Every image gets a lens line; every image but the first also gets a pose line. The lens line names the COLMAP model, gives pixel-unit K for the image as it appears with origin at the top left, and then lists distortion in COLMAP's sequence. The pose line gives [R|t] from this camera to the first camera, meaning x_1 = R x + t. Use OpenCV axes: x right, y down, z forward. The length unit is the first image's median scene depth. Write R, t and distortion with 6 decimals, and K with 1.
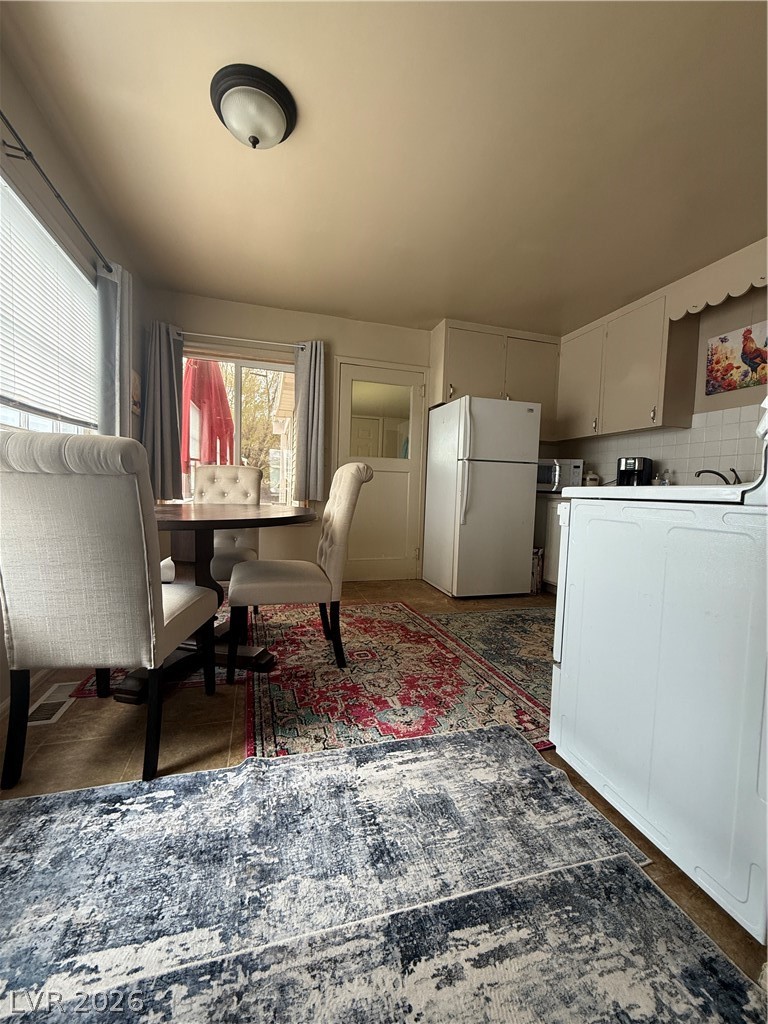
lens RADIAL K [[411.6, 0, 383.3], [0, 411.6, 512.1], [0, 0, 1]] dist [0.000814, -0.000357]
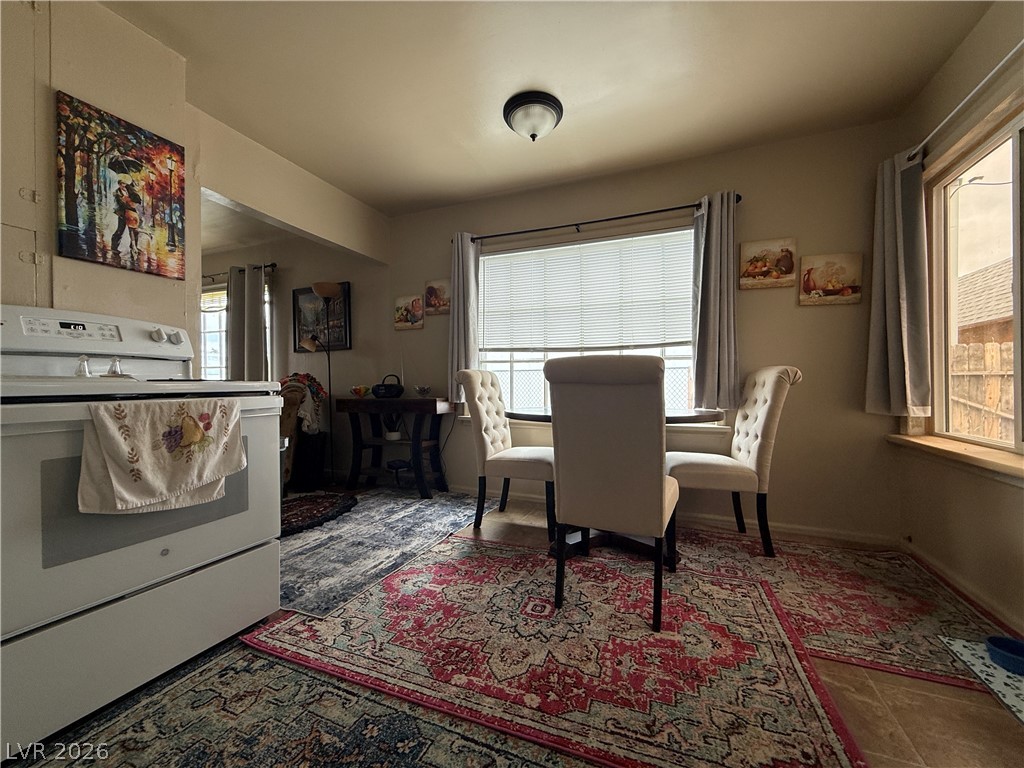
lens RADIAL K [[411.6, 0, 514.9], [0, 411.6, 385.2], [0, 0, 1]] dist [0.000814, -0.000357]
pose [[-0.637508, -0.030246, -0.769850, 0.765374], [-0.063459, 0.997895, 0.013344, -0.095200], [0.767826, 0.057361, -0.638085, 1.894958]]
